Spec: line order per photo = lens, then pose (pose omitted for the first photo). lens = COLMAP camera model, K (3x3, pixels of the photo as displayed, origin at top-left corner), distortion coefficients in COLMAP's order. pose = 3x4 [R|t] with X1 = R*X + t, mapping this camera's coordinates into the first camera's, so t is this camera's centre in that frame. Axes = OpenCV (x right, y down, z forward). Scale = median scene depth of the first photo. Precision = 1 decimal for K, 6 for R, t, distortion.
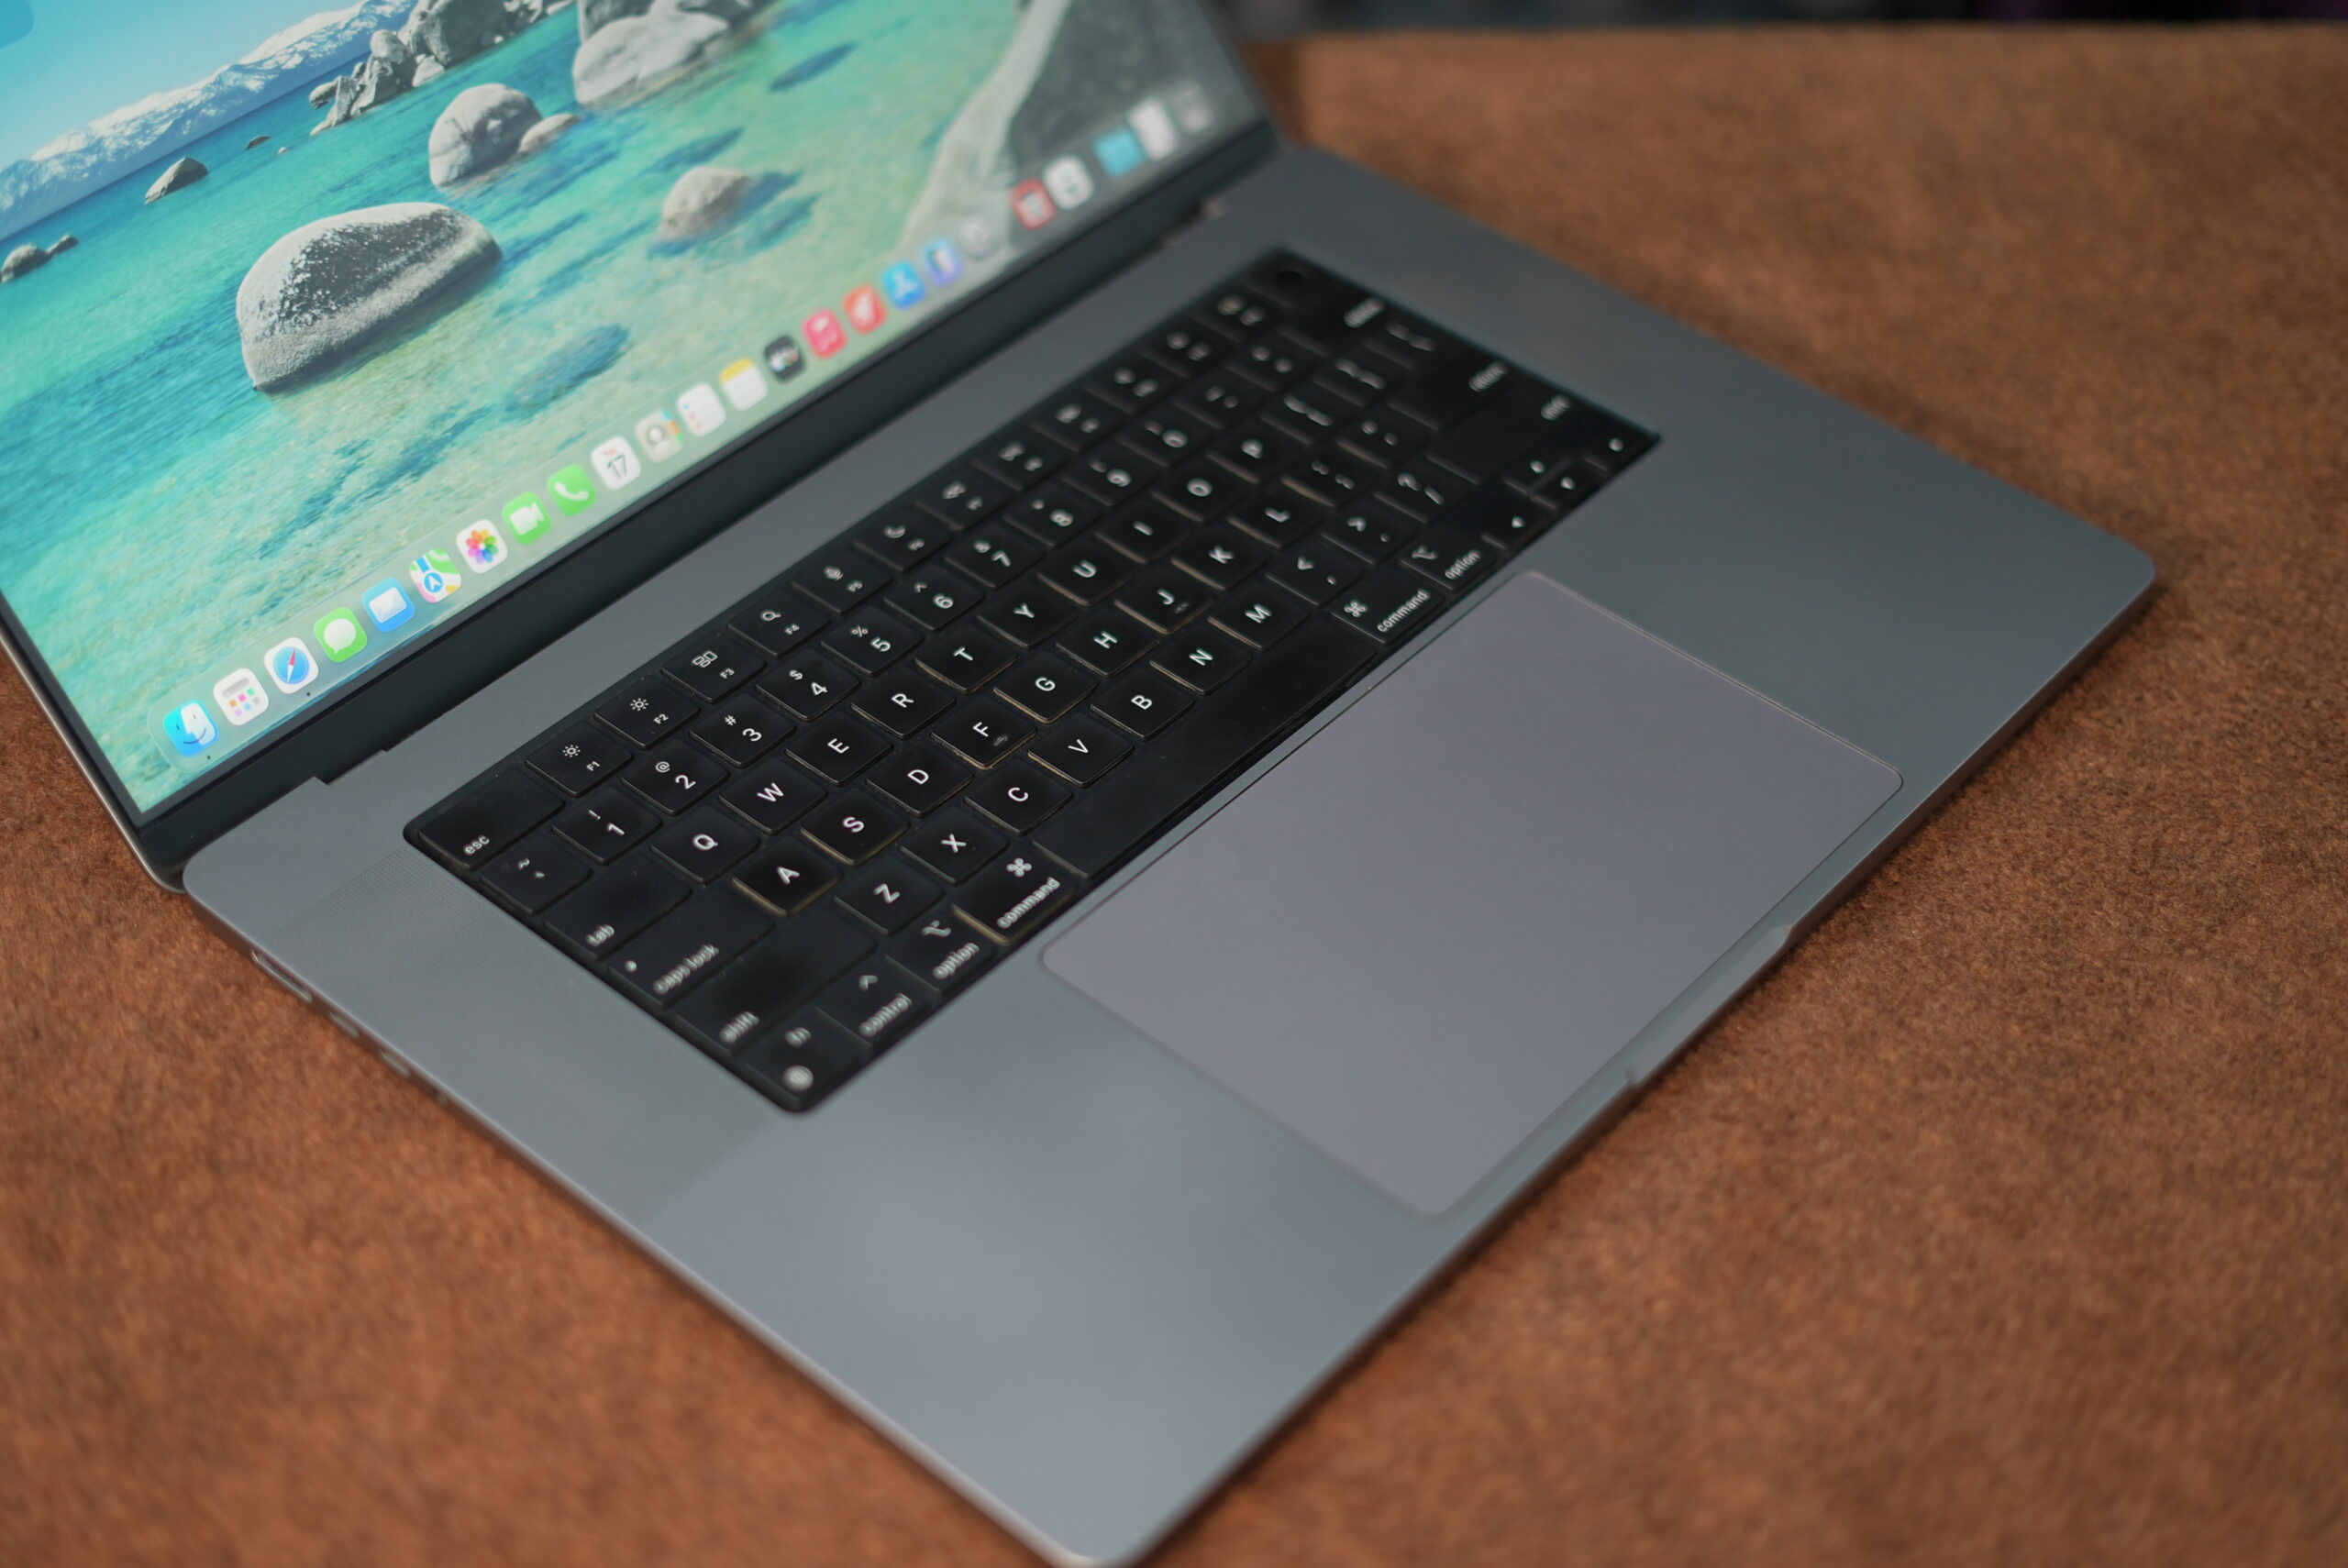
lens RADIAL K [[3489.9, 0, 1173.6], [0, 3489.9, 836.7], [0, 0, 1]] dist [-0.070246, 0.000393]
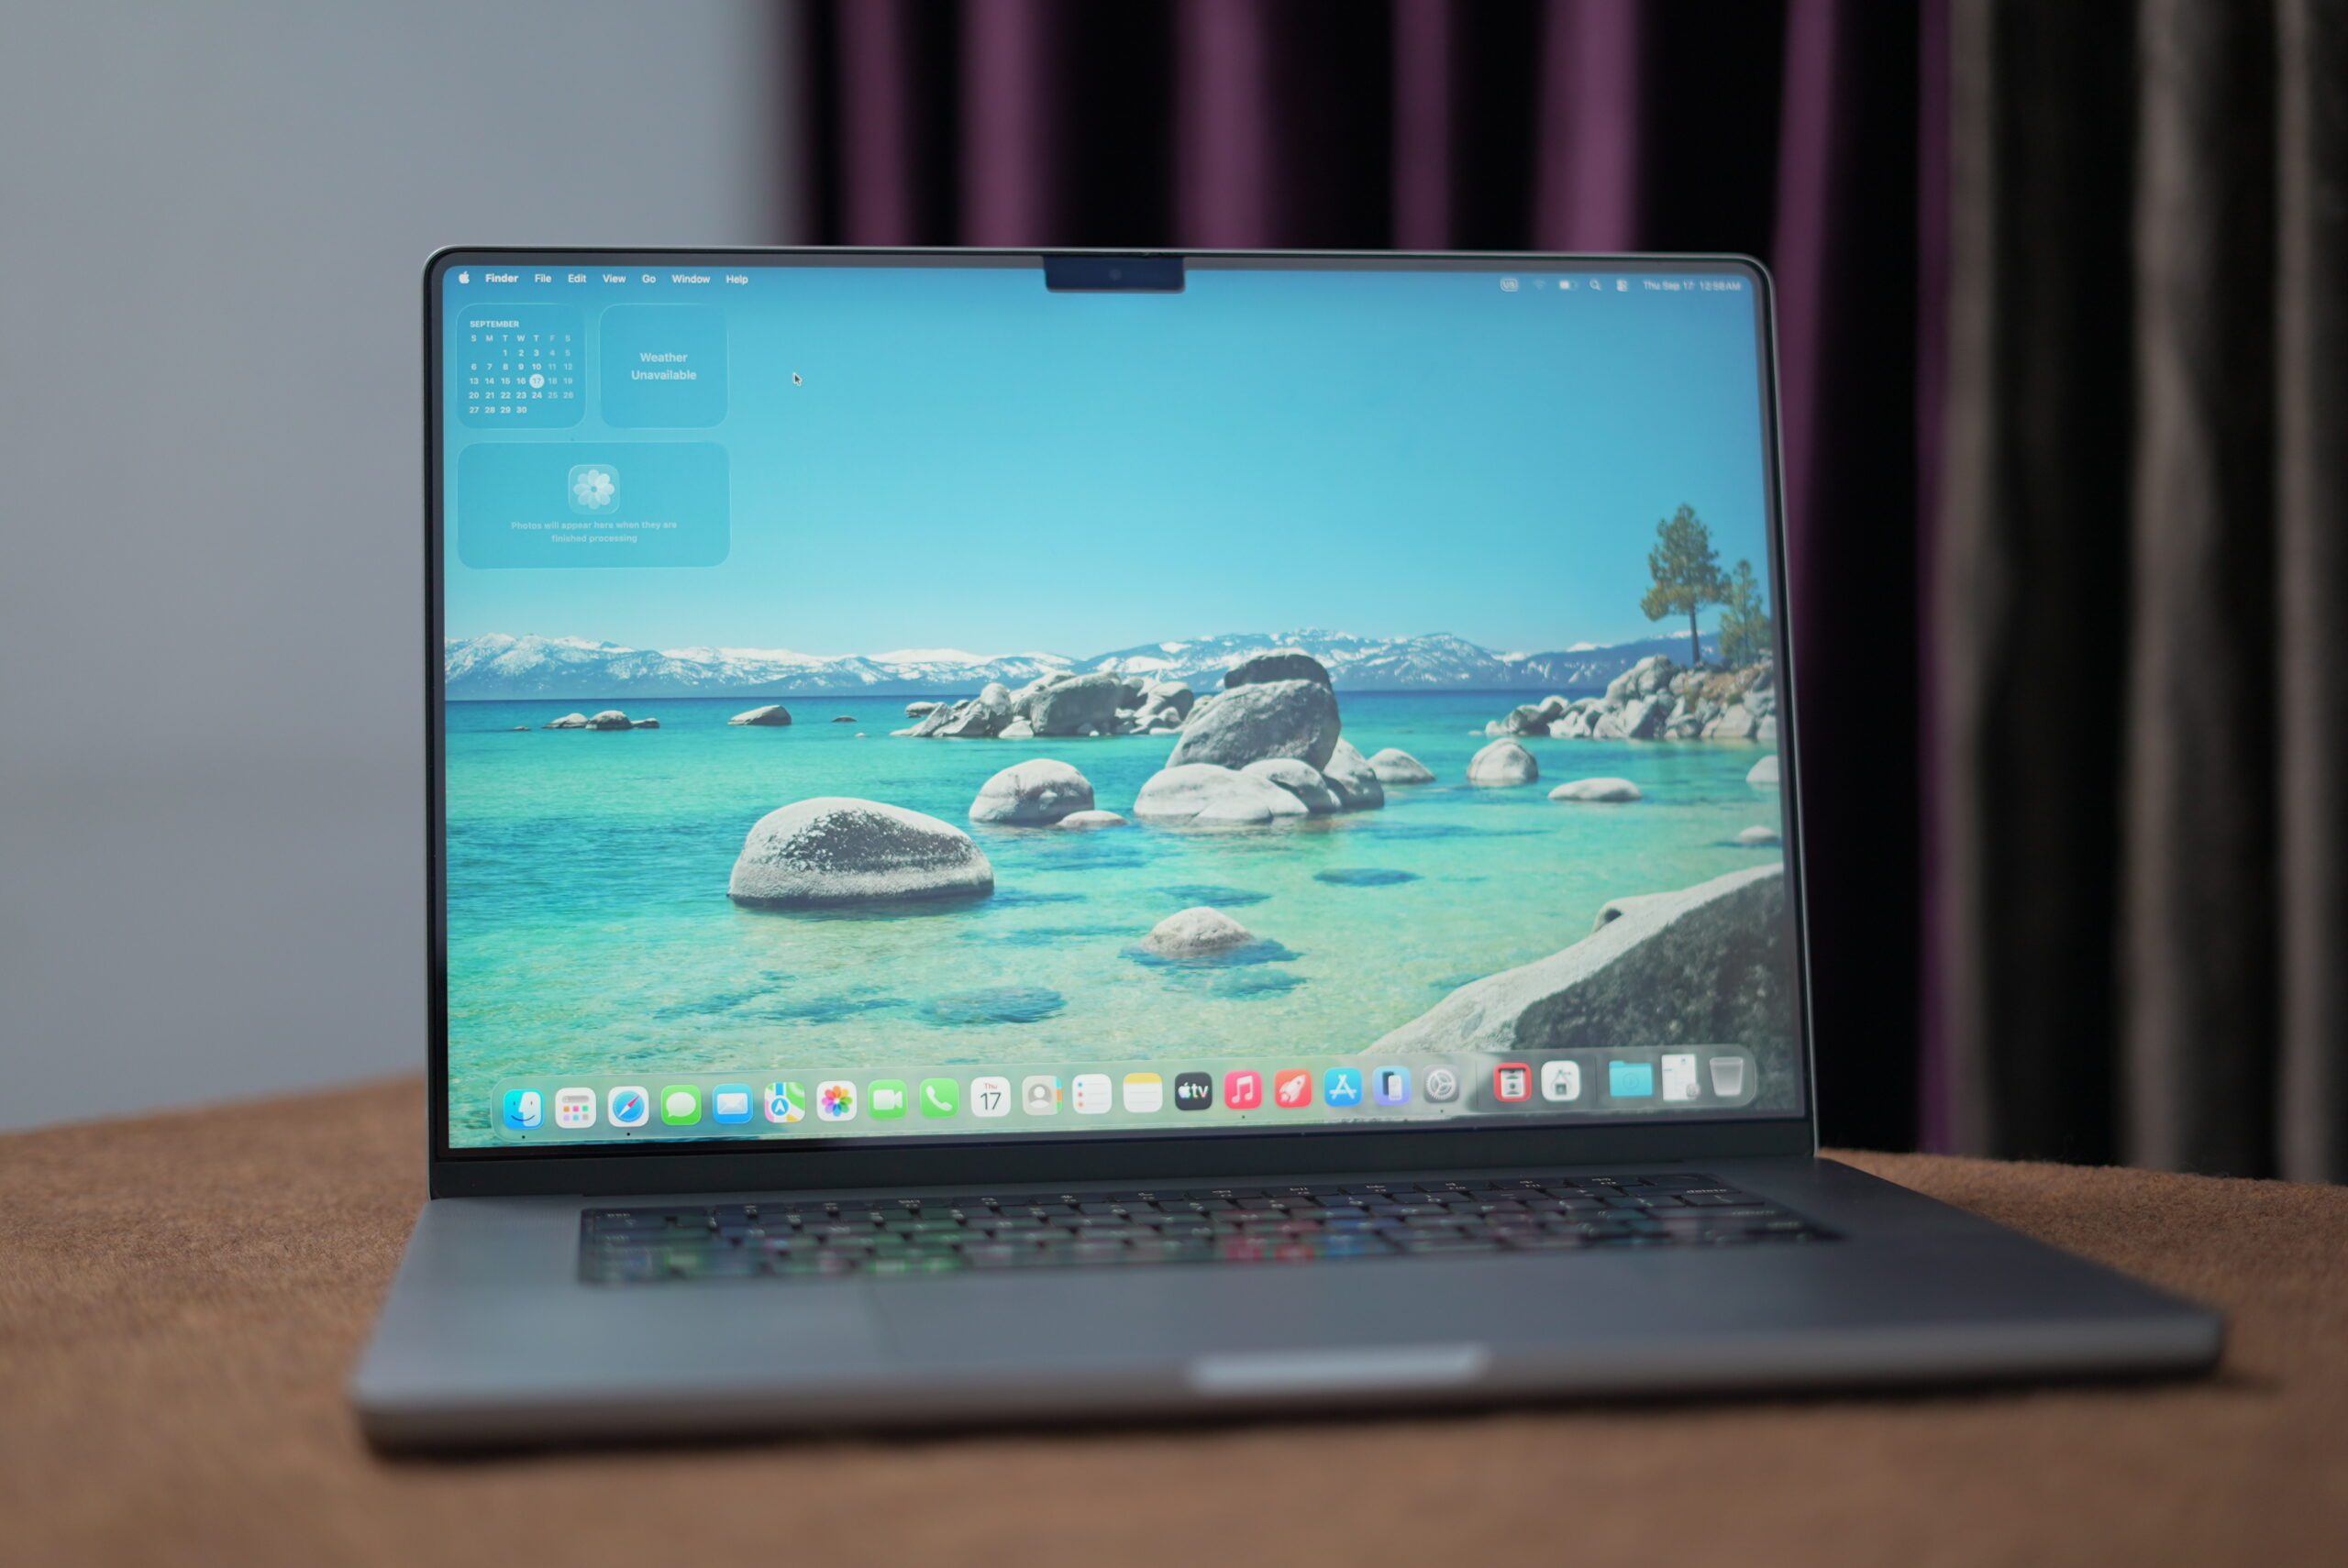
lens RADIAL K [[3489.9, 0, 1173.6], [0, 3489.9, 836.7], [0, 0, 1]] dist [-0.070246, 0.000393]
pose [[0.748174, 0.415706, -0.517130, 0.459298], [-0.505304, 0.862102, -0.038046, -0.174347], [0.430003, 0.289773, 0.855061, 0.020906]]
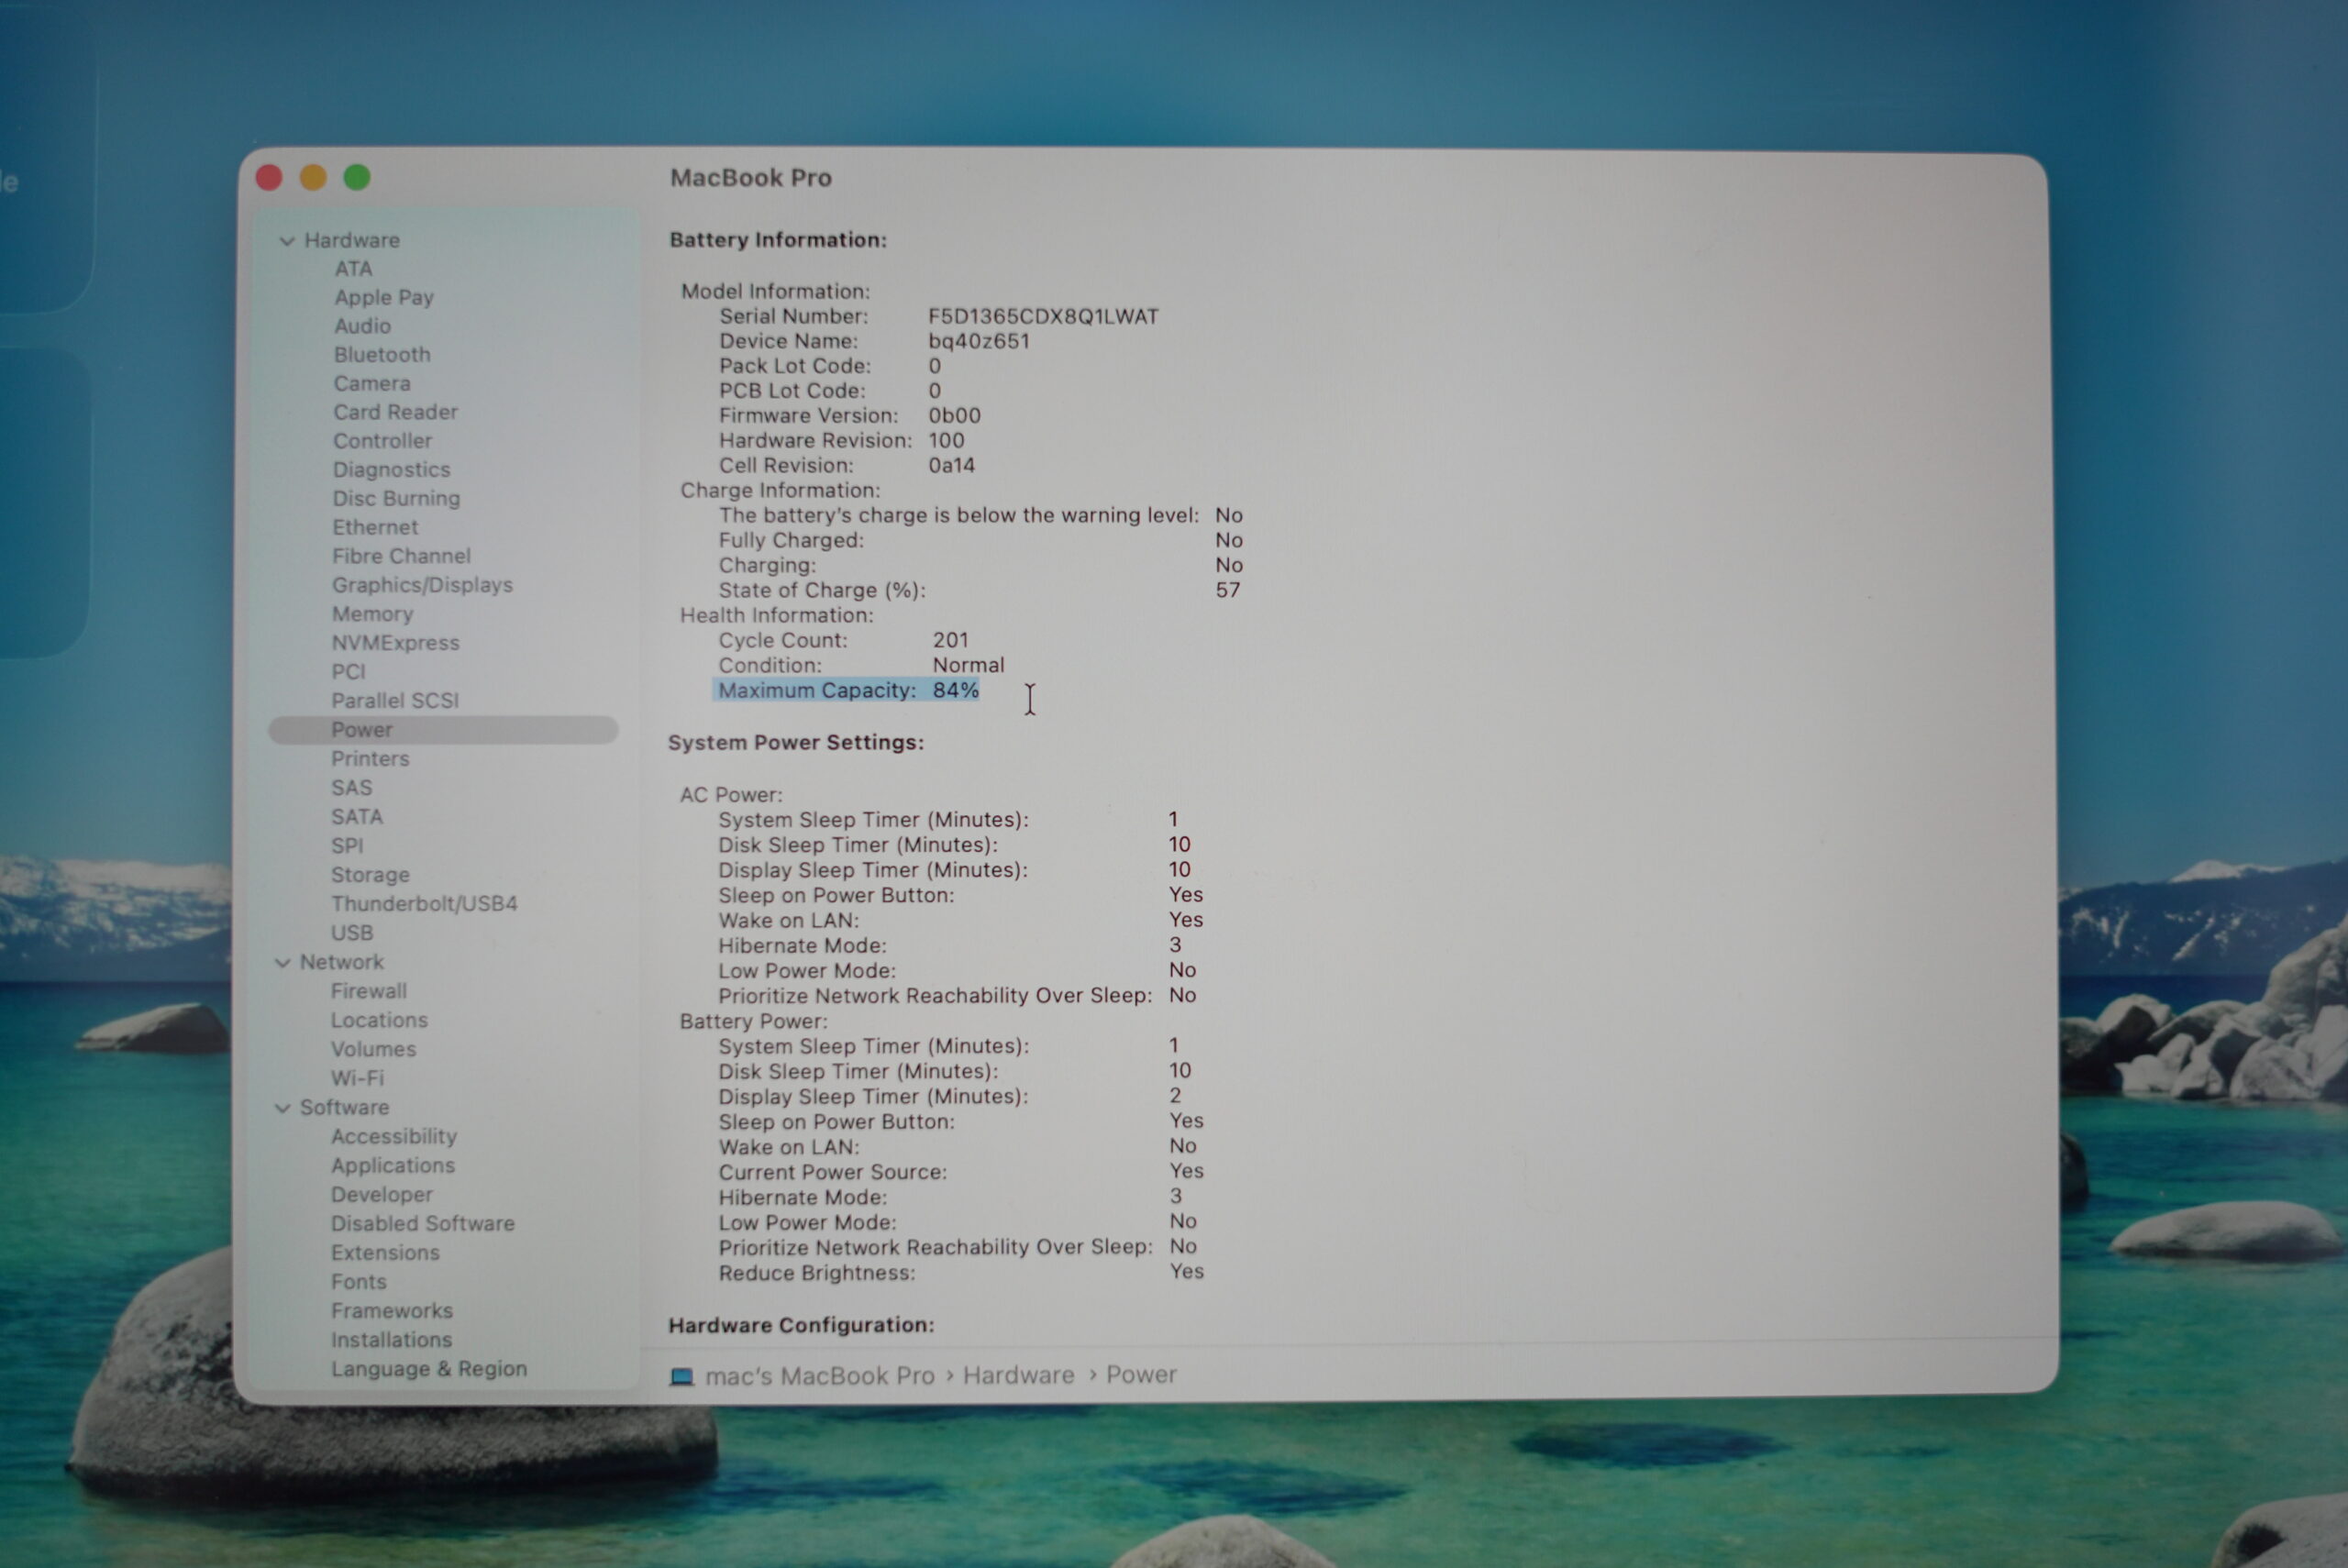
lens RADIAL K [[3489.9, 0, 1173.6], [0, 3489.9, 836.7], [0, 0, 1]] dist [-0.070246, 0.000393]
pose [[0.675833, 0.478225, -0.560848, 0.074956], [-0.521713, 0.847892, 0.094307, -0.326532], [0.520639, 0.228866, 0.822530, 0.637083]]
